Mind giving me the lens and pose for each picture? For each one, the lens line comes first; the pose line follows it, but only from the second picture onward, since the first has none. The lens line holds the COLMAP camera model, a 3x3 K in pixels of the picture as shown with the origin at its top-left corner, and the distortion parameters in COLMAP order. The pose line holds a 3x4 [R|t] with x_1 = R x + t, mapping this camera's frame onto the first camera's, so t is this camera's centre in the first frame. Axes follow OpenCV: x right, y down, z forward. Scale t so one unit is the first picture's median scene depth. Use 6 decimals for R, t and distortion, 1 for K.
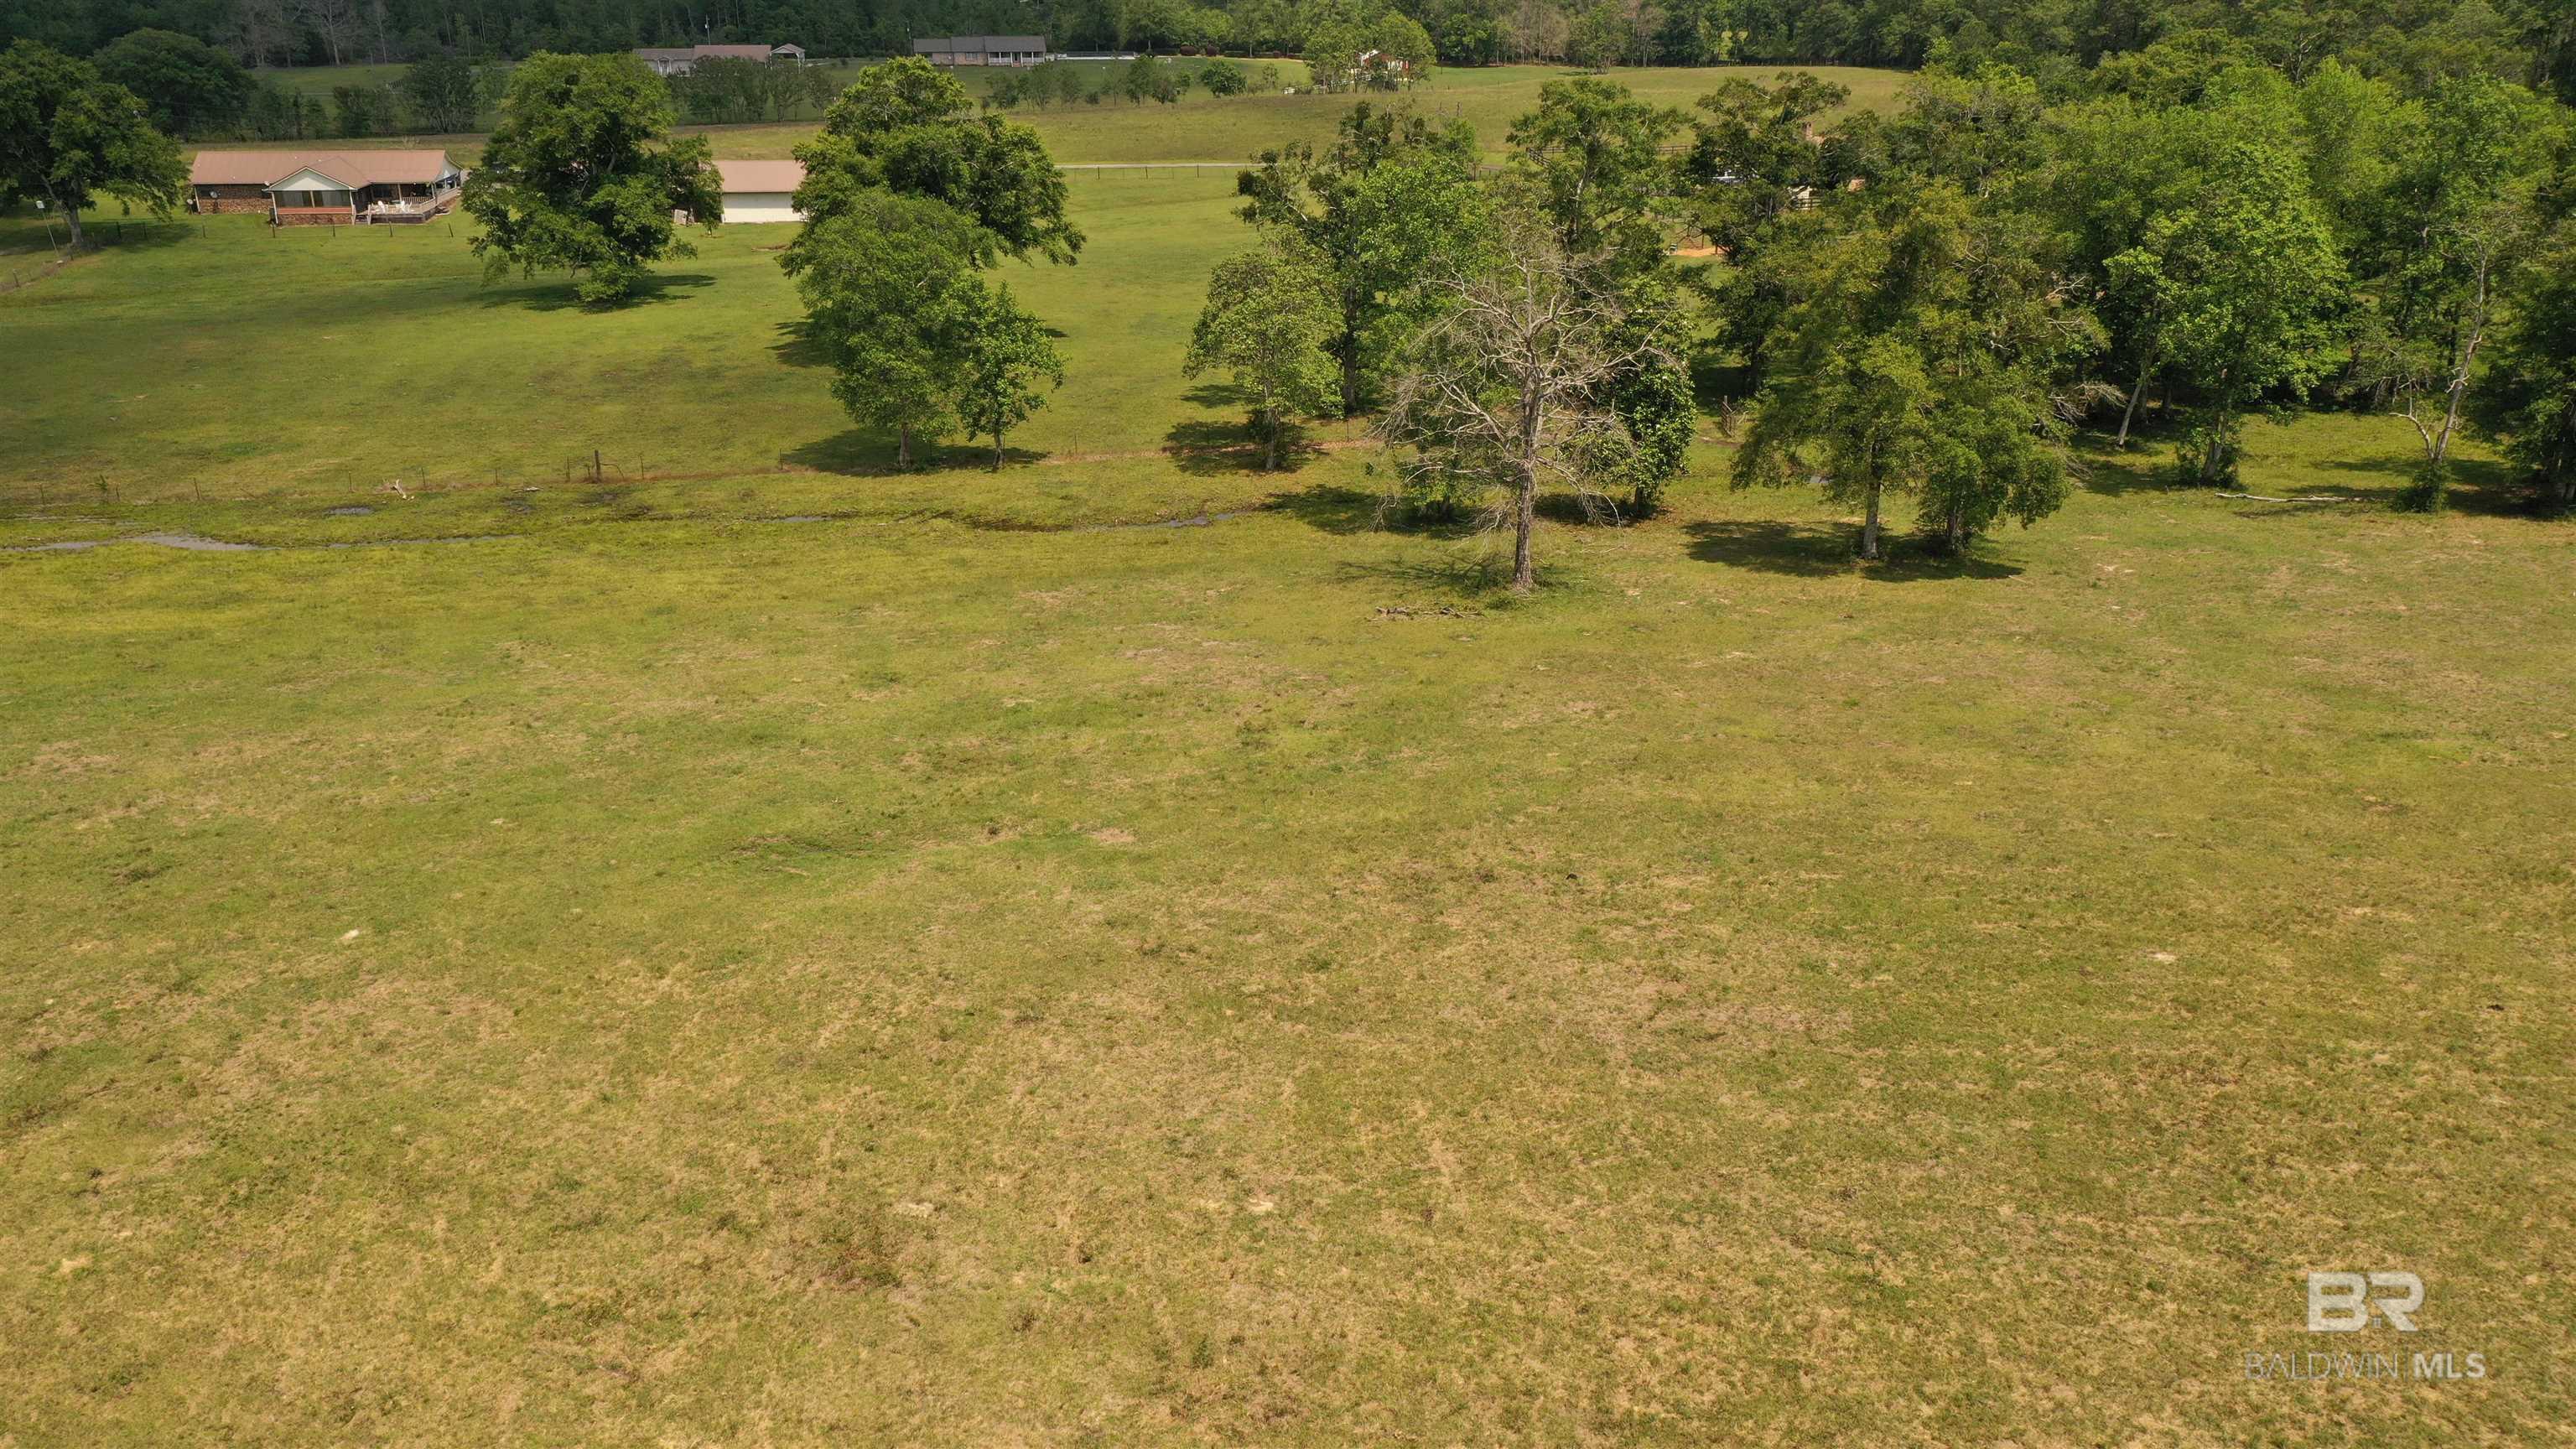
lens RADIAL K [[2084.7, 0, 1288.0], [0, 2084.7, 724.5], [0, 0, 1]] dist [0.021994, 0.001424]
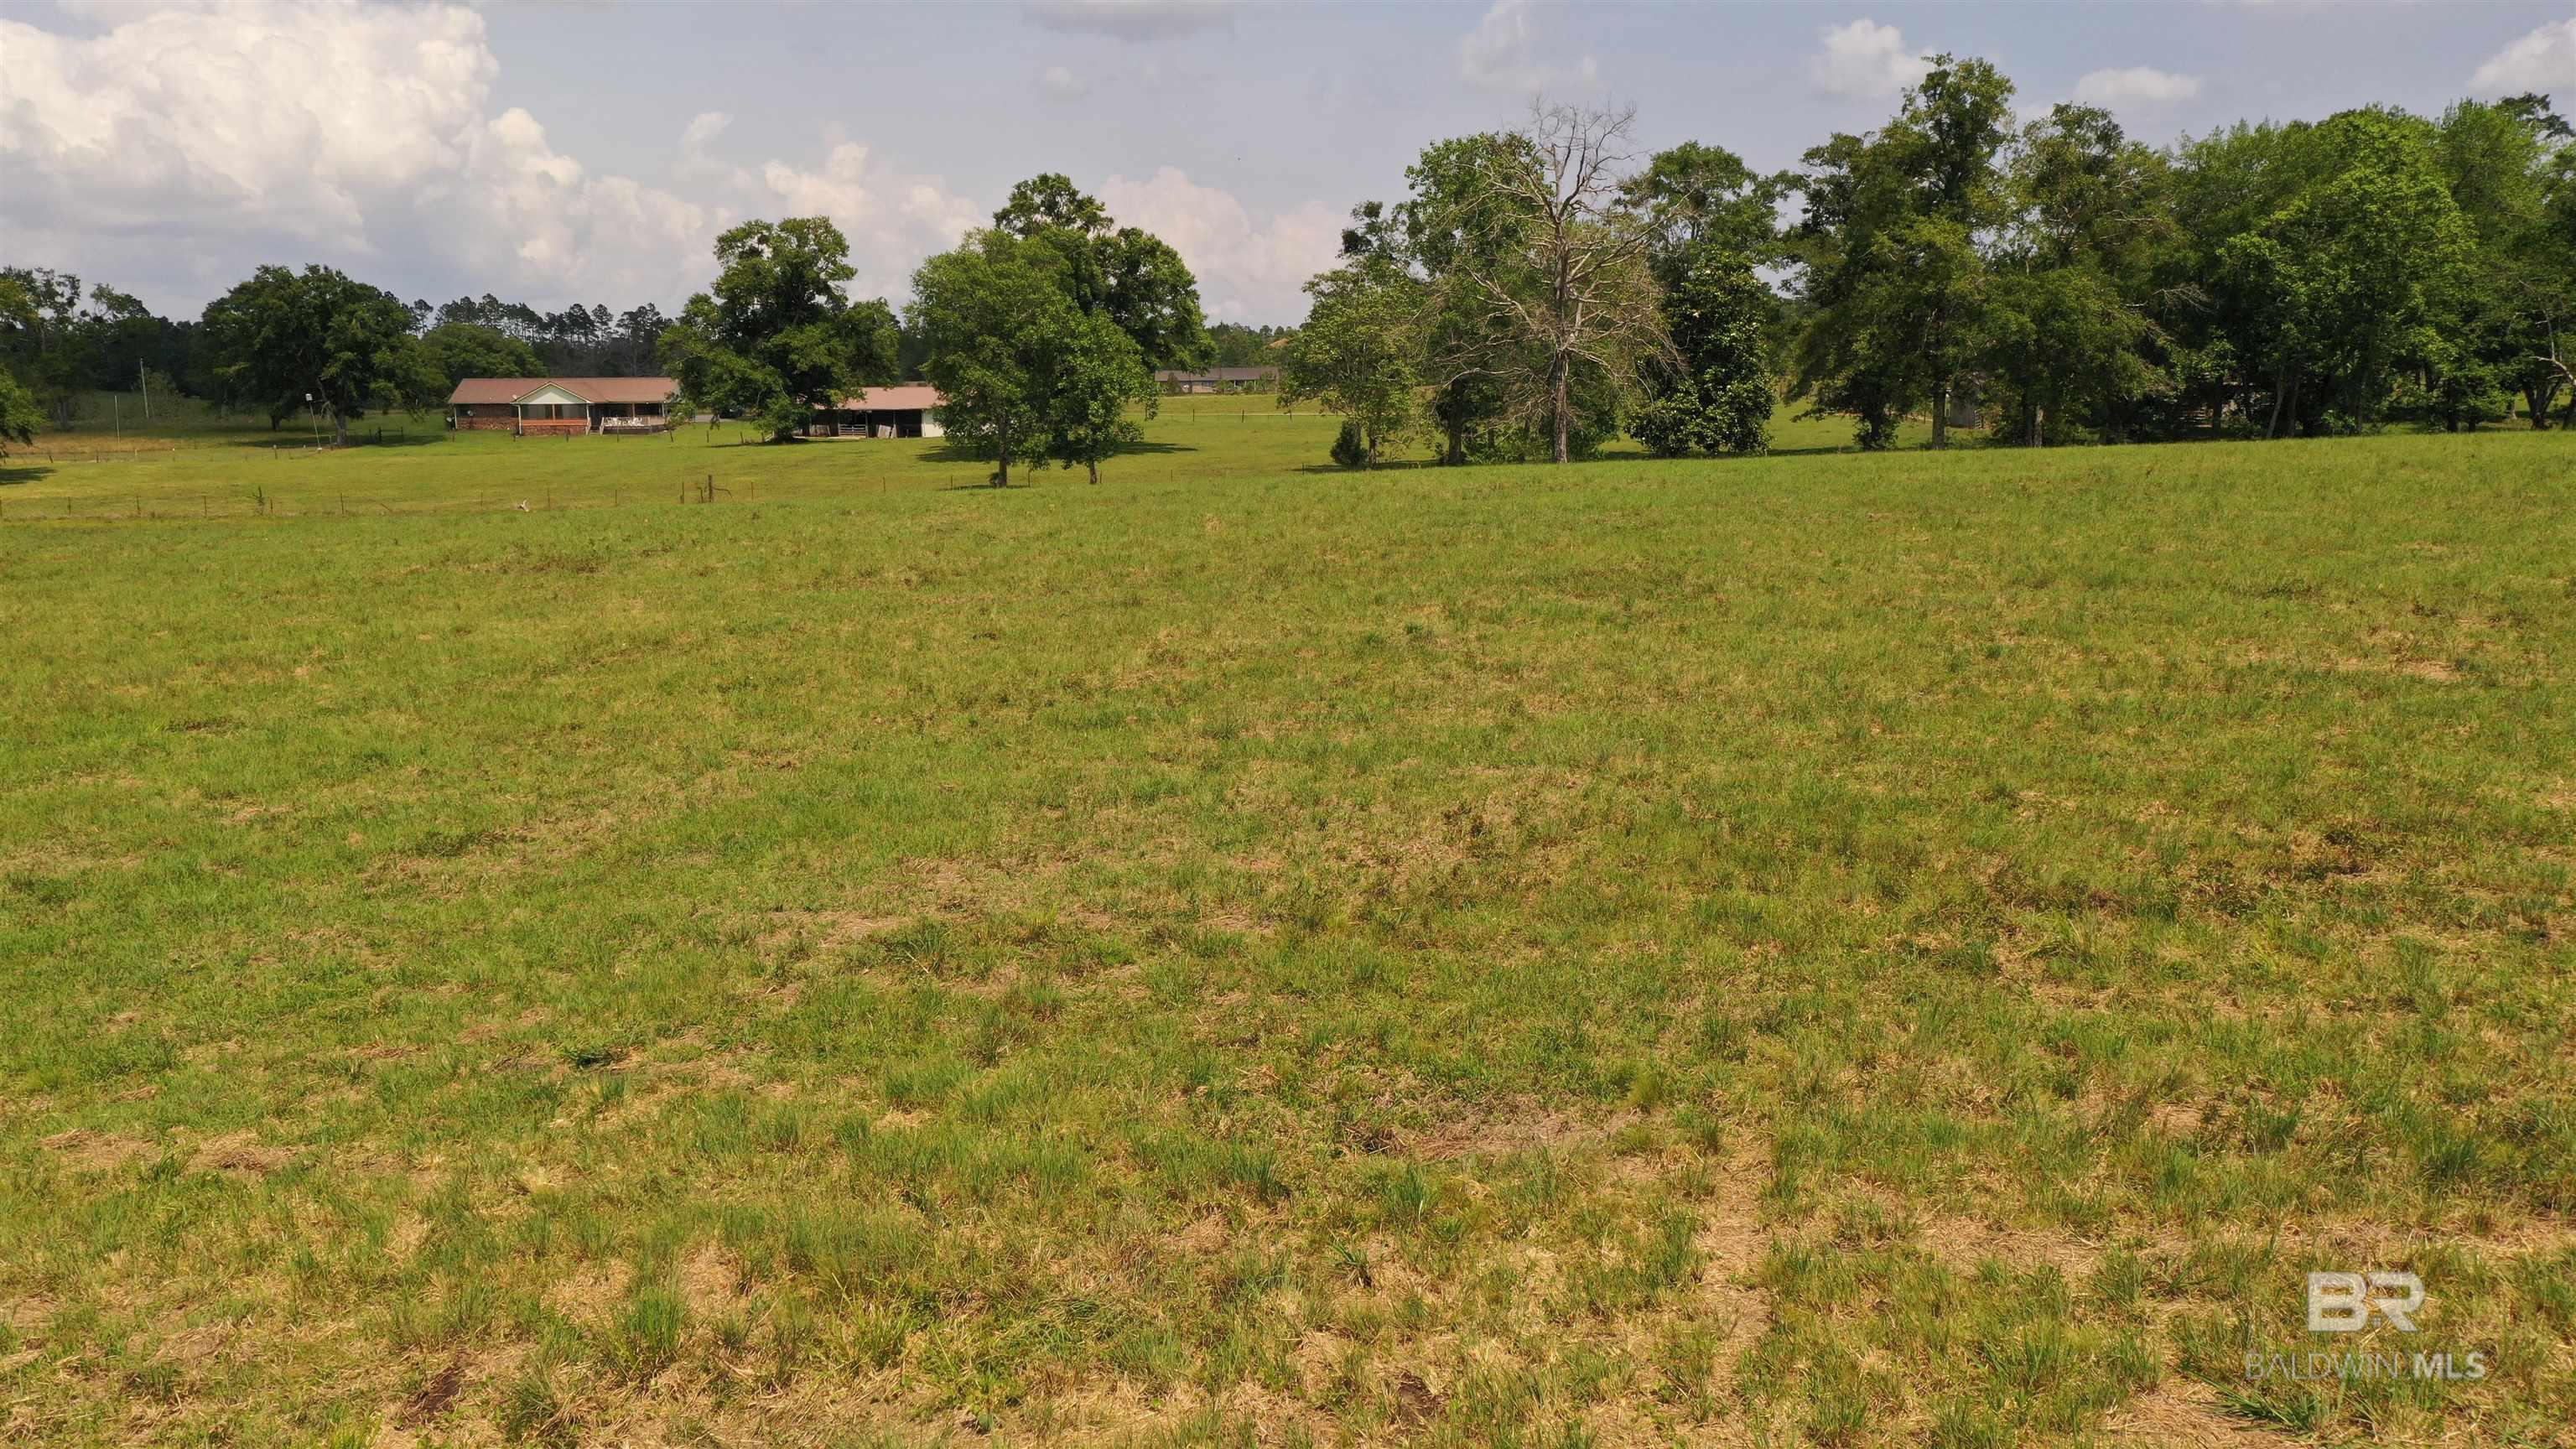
lens RADIAL K [[2084.7, 0, 1288.0], [0, 2084.7, 724.5], [0, 0, 1]] dist [0.021994, 0.001424]
pose [[0.991803, 0.011616, -0.127251, 0.064724], [-0.036172, 0.980648, -0.192407, 0.133721], [0.122553, 0.195433, 0.973030, 0.039416]]
